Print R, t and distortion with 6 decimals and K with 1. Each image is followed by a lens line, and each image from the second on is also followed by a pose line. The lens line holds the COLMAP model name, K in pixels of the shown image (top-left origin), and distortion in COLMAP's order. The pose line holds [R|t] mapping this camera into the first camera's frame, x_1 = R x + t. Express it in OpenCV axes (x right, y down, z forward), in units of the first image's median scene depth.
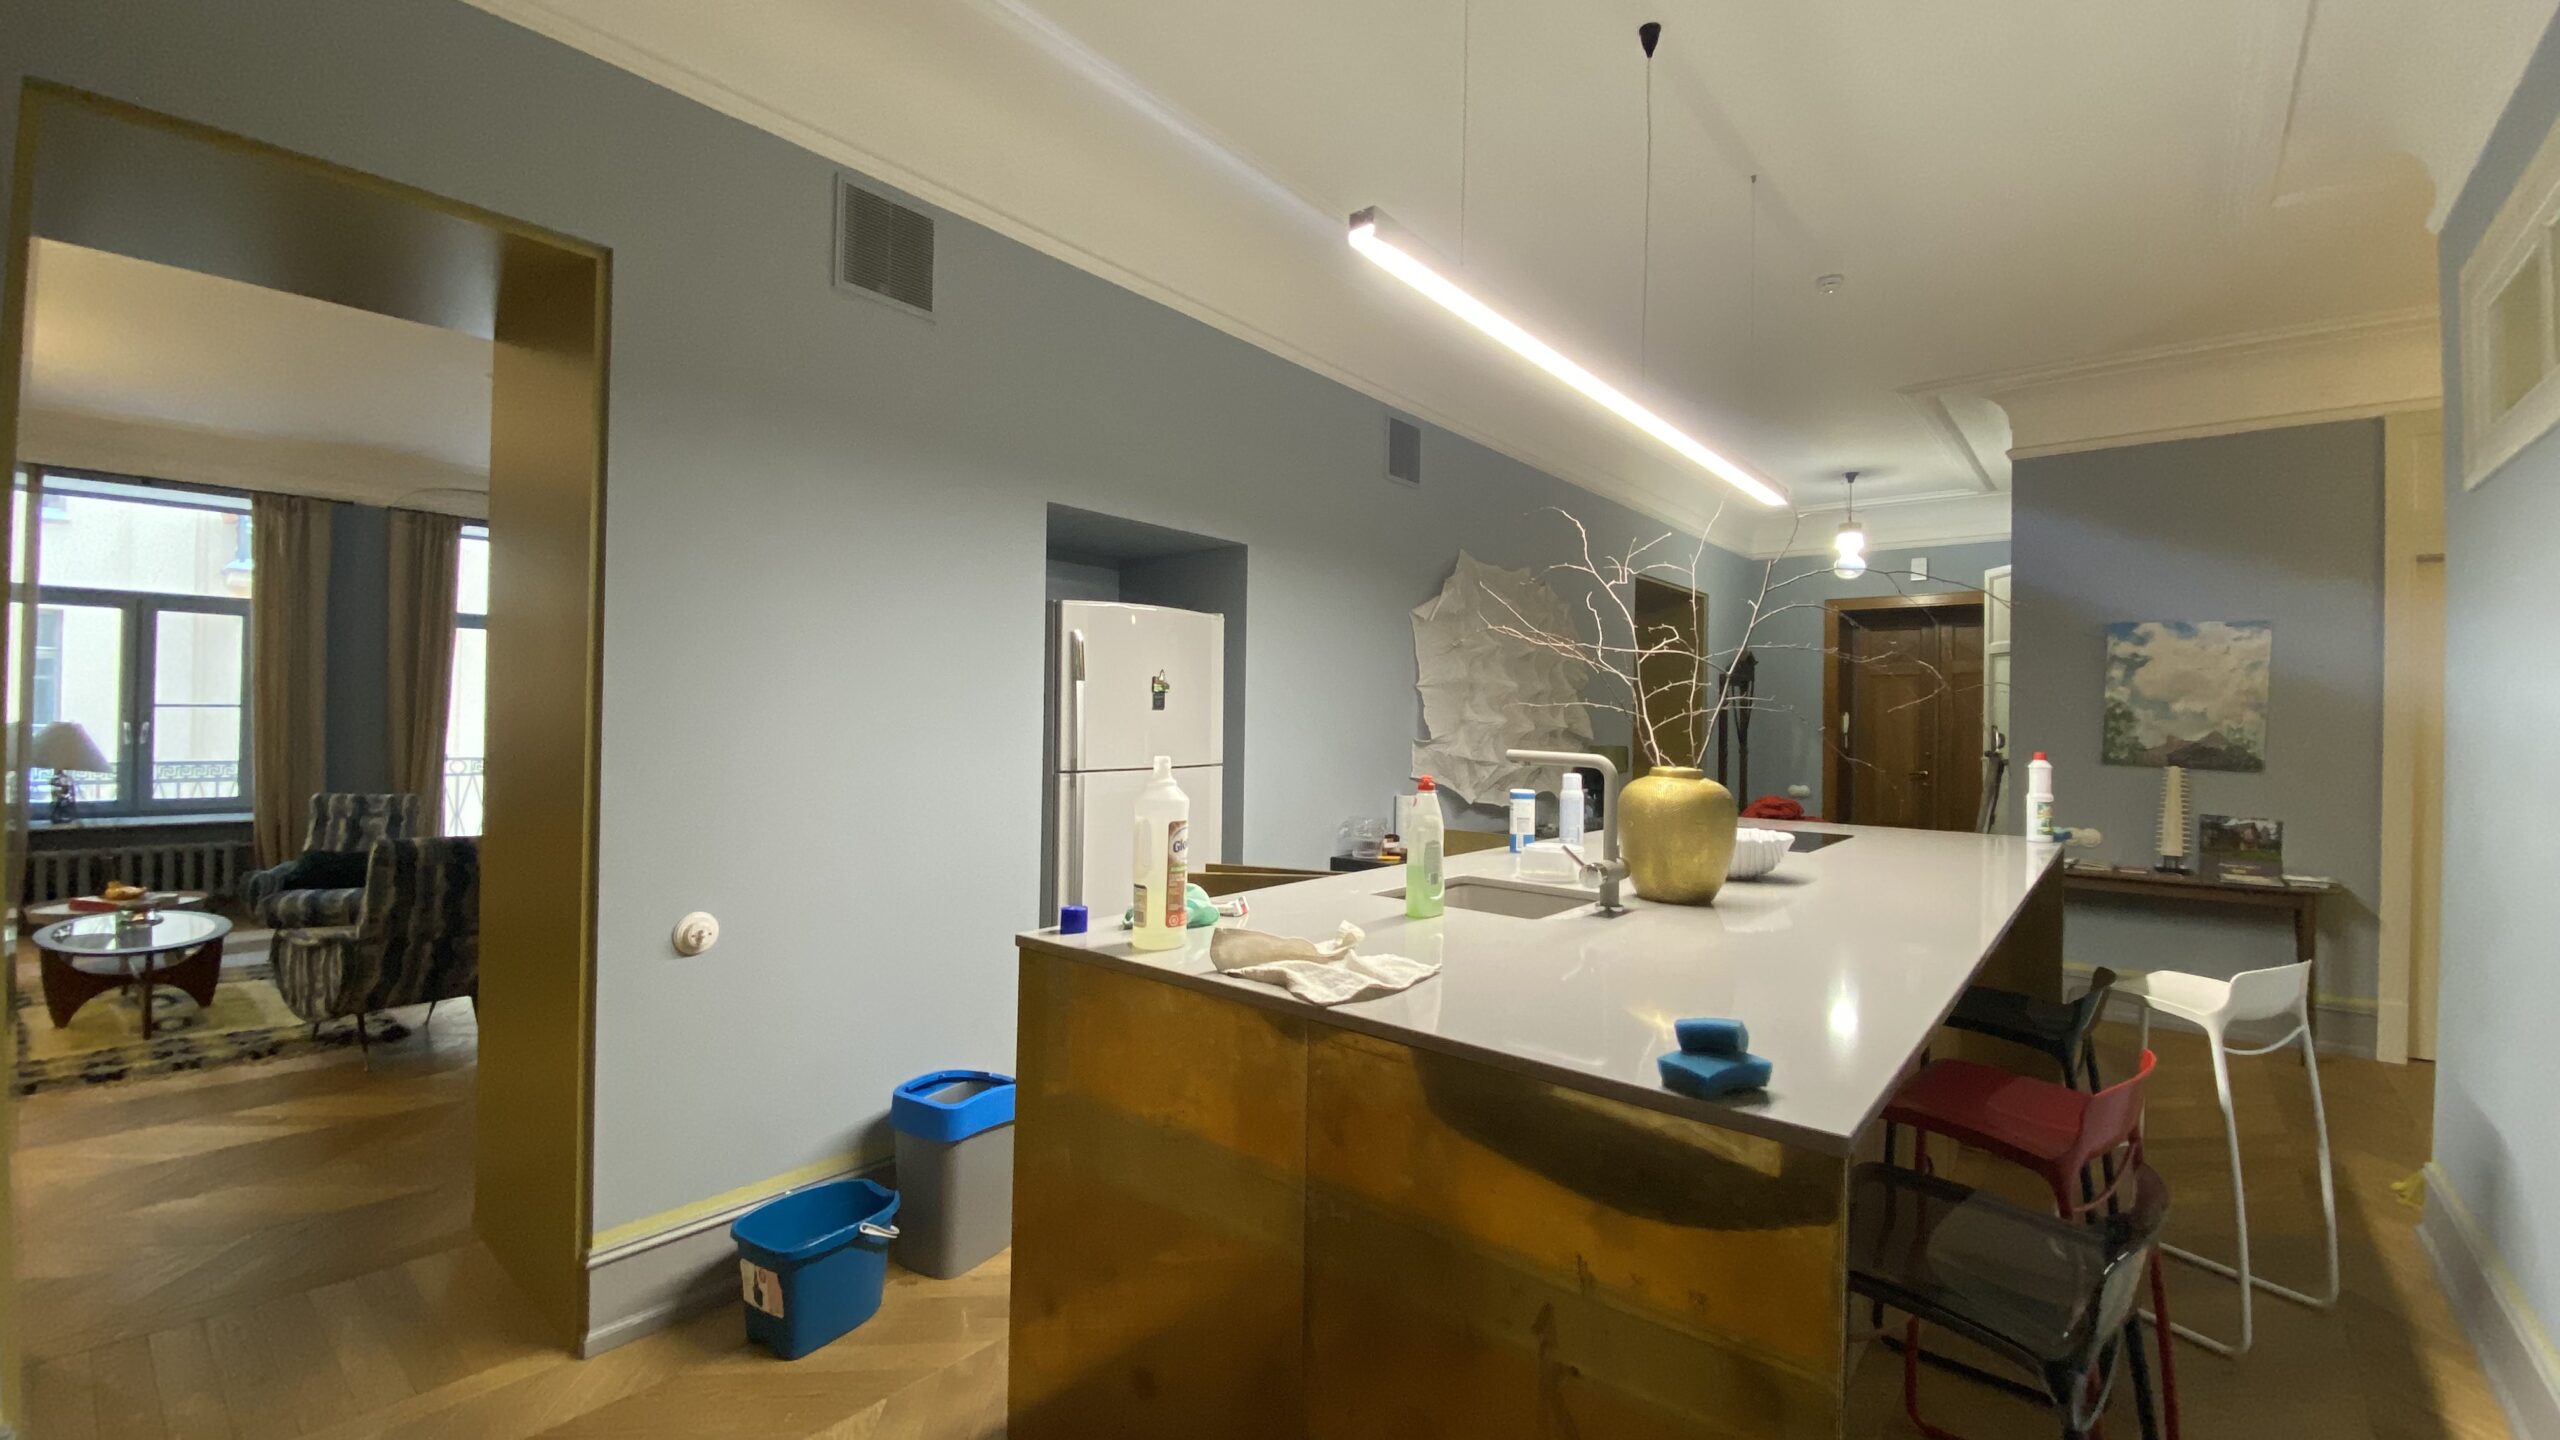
lens RADIAL K [[1040.8, 0, 1295.0], [0, 1040.8, 717.7], [0, 0, 1]] dist [0.029409, -0.000171]
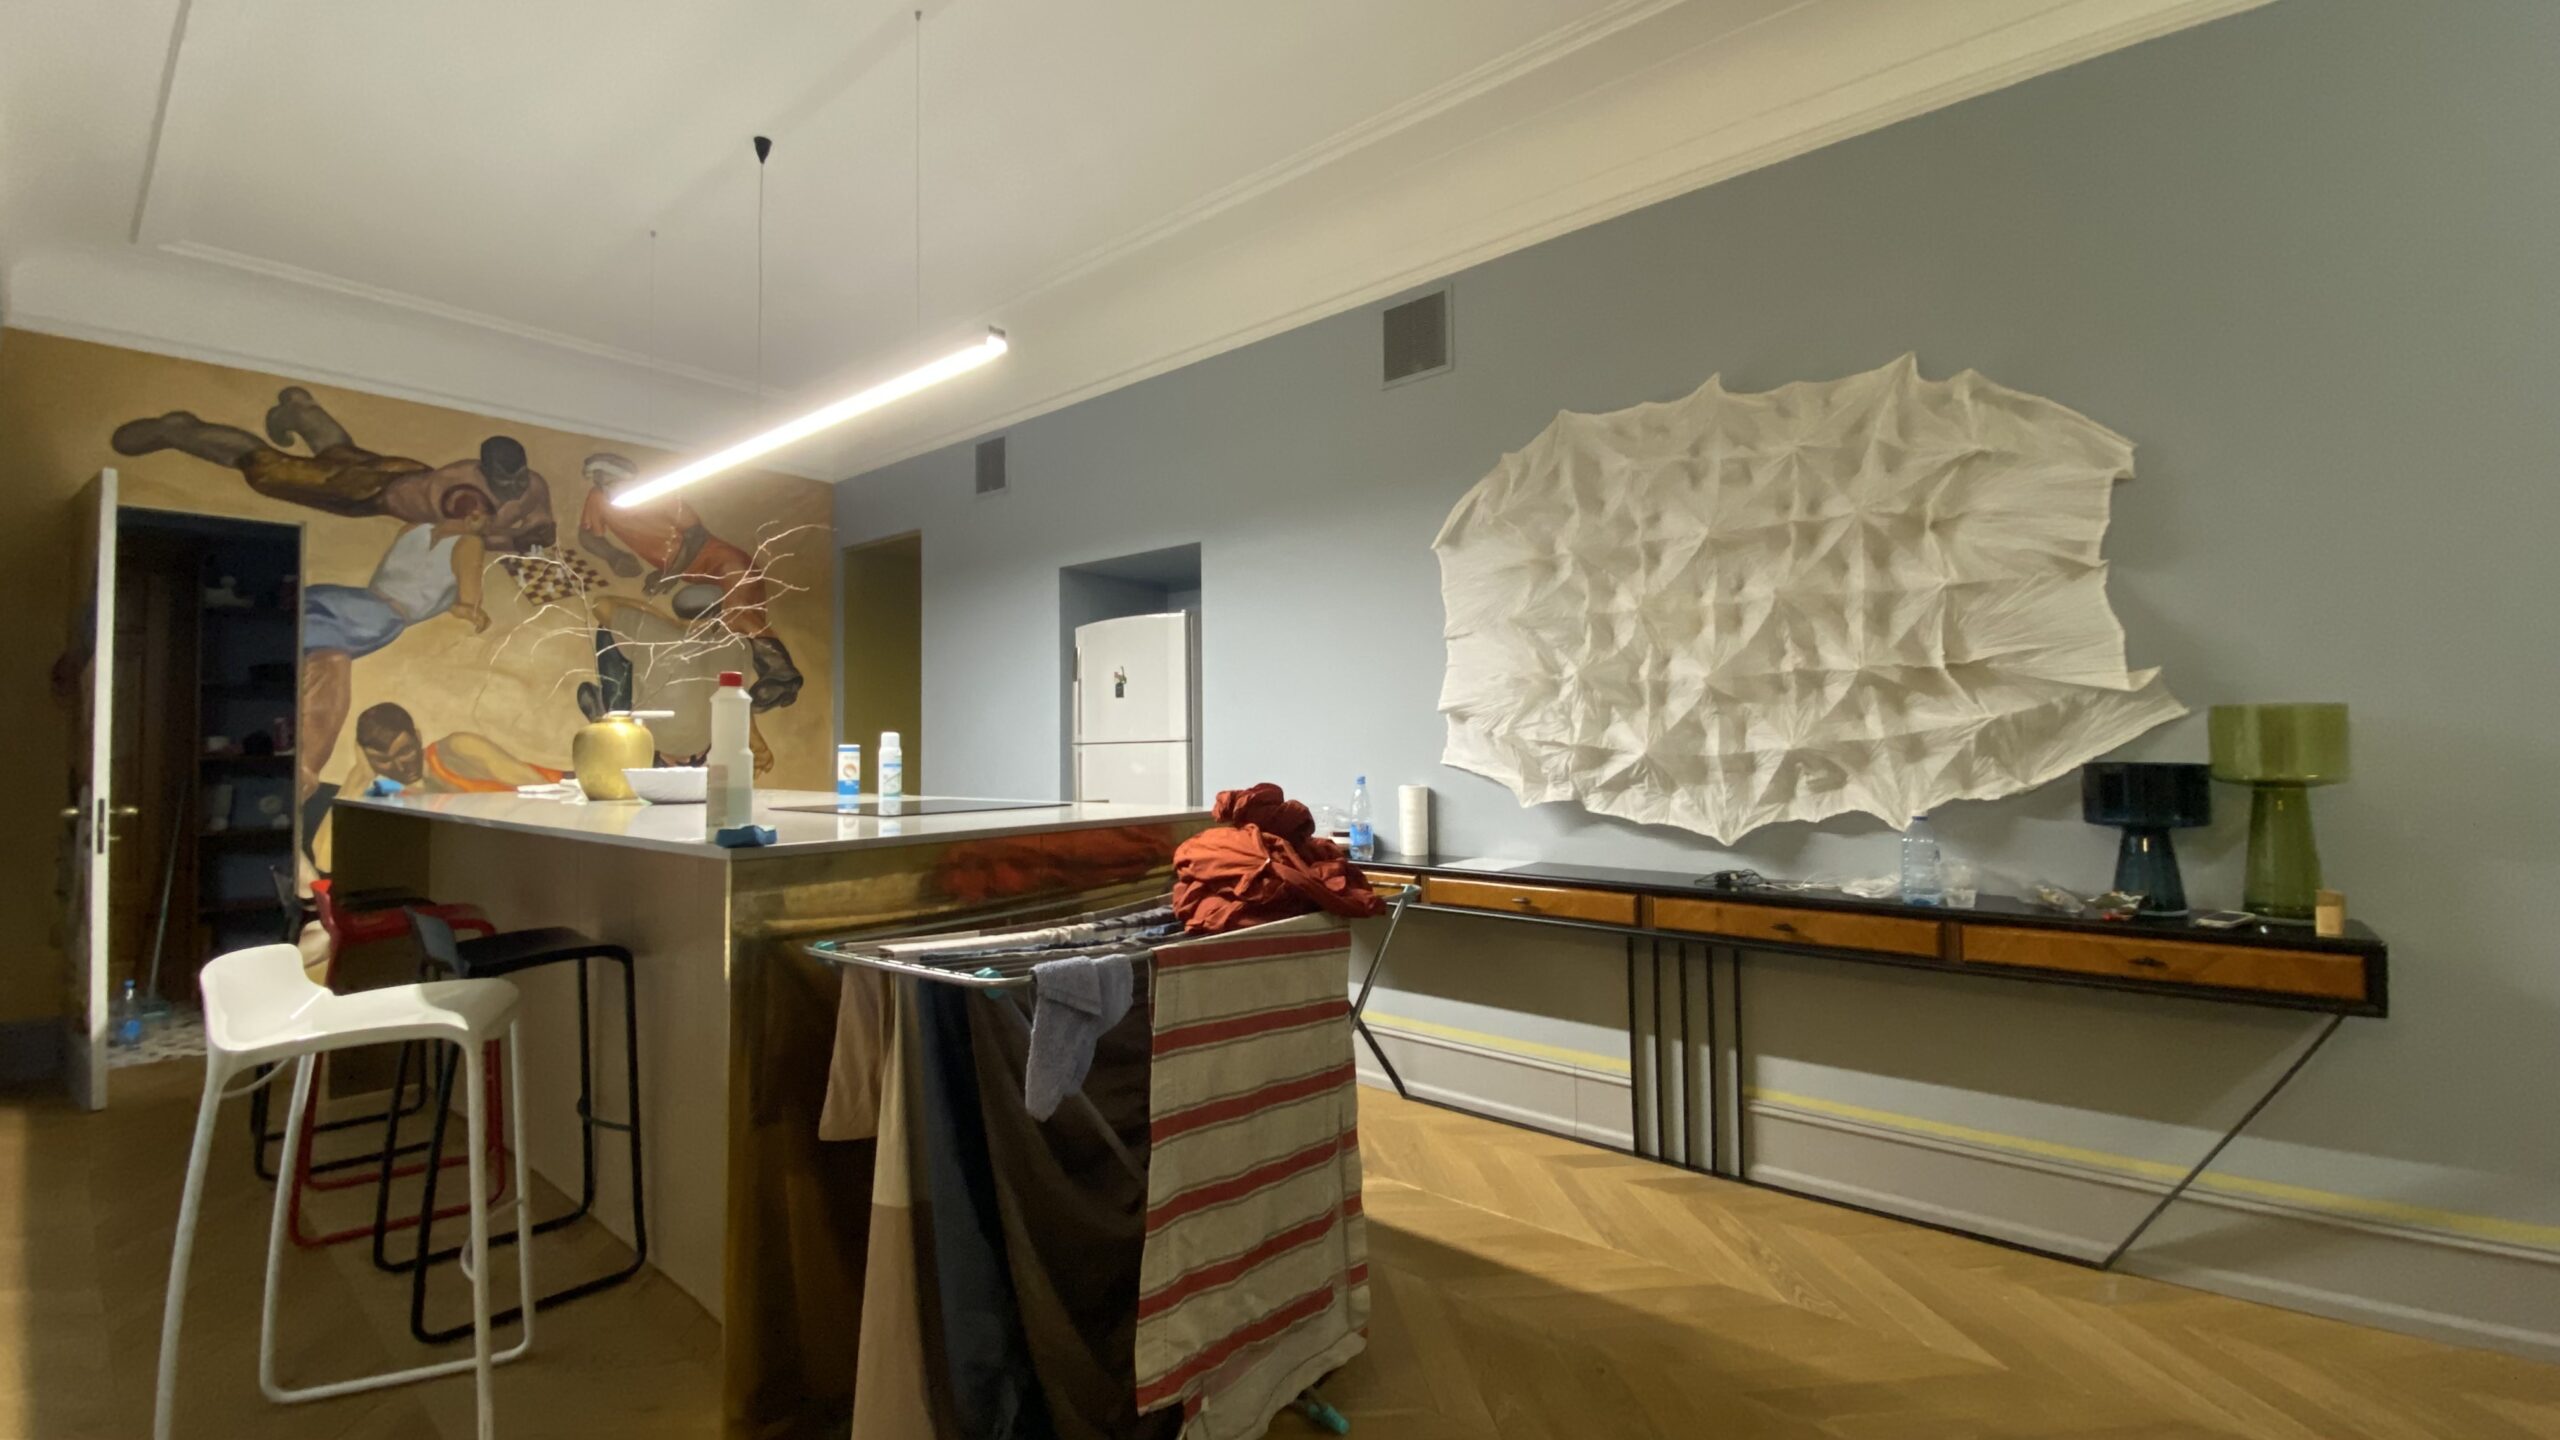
lens RADIAL K [[1040.8, 0, 1295.0], [0, 1040.8, 717.7], [0, 0, 1]] dist [0.029409, -0.000171]
pose [[-0.003733, -0.050760, -0.998704, 1.156690], [0.013245, 0.998621, -0.050805, 0.086056], [0.999905, -0.013418, -0.003055, 1.214596]]
